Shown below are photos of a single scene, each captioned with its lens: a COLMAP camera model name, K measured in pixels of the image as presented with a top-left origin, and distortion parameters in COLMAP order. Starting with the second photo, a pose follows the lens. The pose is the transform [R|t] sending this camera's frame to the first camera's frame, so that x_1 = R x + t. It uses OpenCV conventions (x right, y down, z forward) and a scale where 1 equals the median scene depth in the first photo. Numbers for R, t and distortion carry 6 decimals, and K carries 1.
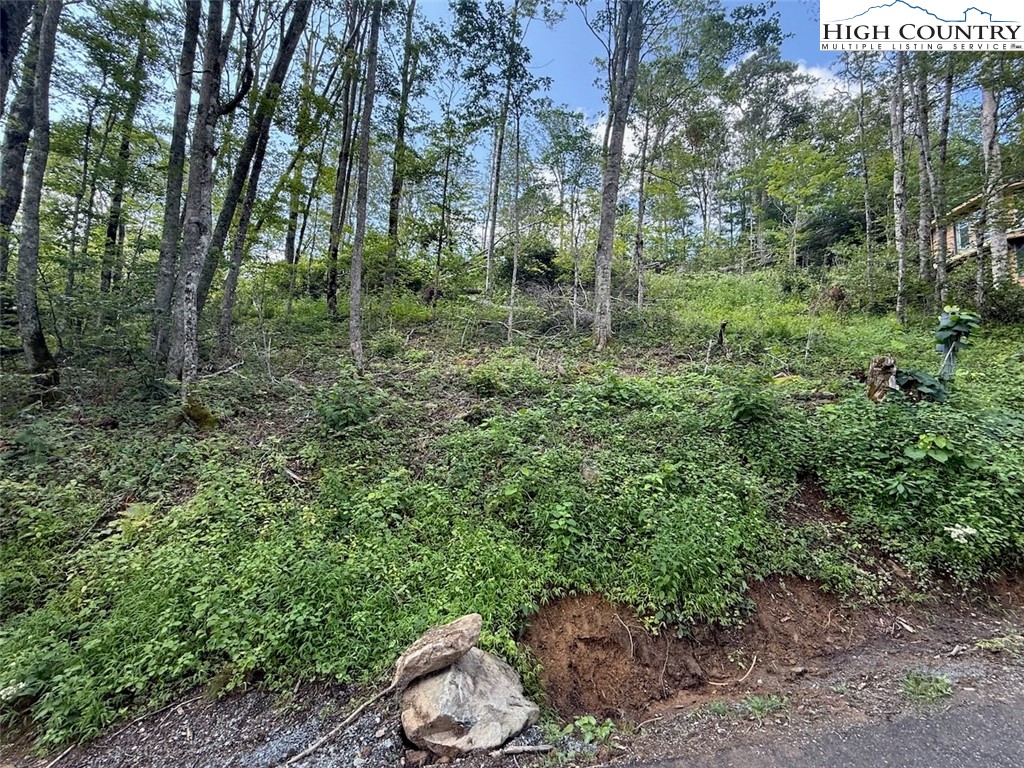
lens RADIAL K [[460.0, 0, 514.1], [0, 460.0, 376.4], [0, 0, 1]] dist [-0.000551, 0.000184]
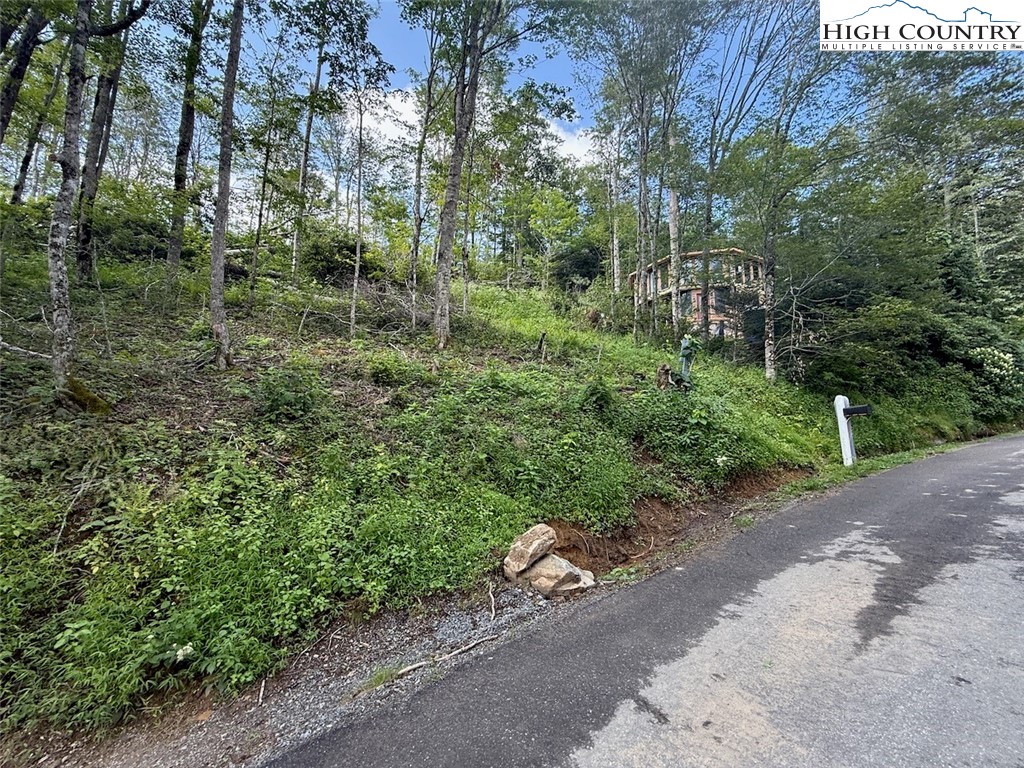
lens RADIAL K [[460.0, 0, 514.1], [0, 460.0, 376.4], [0, 0, 1]] dist [-0.000551, 0.000184]
pose [[0.862467, 0.028299, 0.505321, -0.405490], [-0.029829, 0.999542, -0.005065, 0.022558], [-0.505233, -0.010705, 0.862917, -0.100889]]
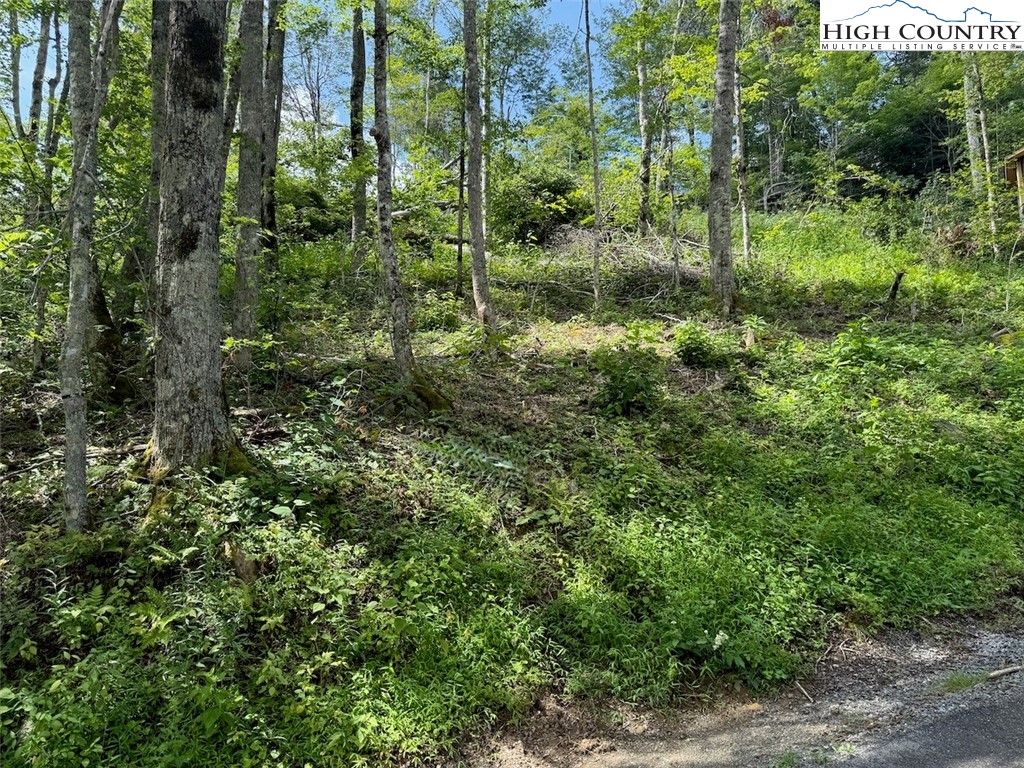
lens RADIAL K [[719.5, 0, 505.6], [0, 719.5, 375.0], [0, 0, 1]] dist [0.097044, -0.146952]
pose [[0.979204, -0.038090, 0.199268, -0.739288], [0.038569, 0.999255, 0.001477, 0.049473], [-0.199176, 0.006240, 0.979944, -0.160496]]
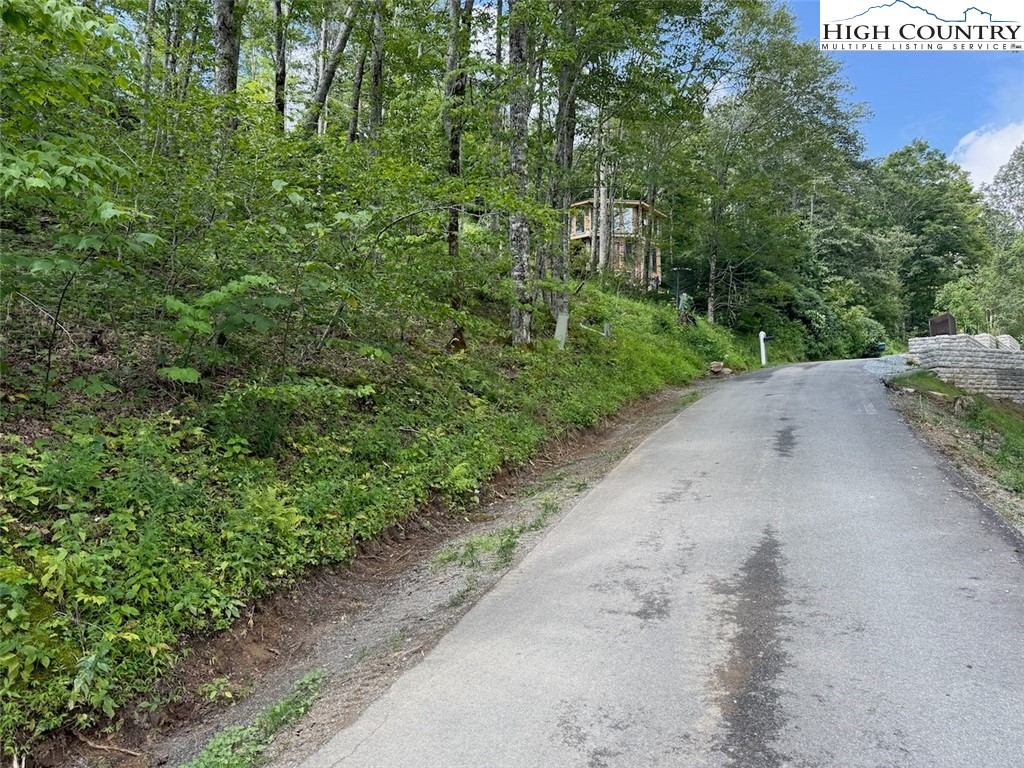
lens RADIAL K [[719.5, 0, 505.6], [0, 719.5, 375.0], [0, 0, 1]] dist [0.097044, -0.146952]
pose [[0.578454, 0.005880, 0.815694, -3.158439], [-0.079143, 0.995661, 0.048947, 0.206971], [-0.811866, -0.092869, 0.576410, -0.663069]]
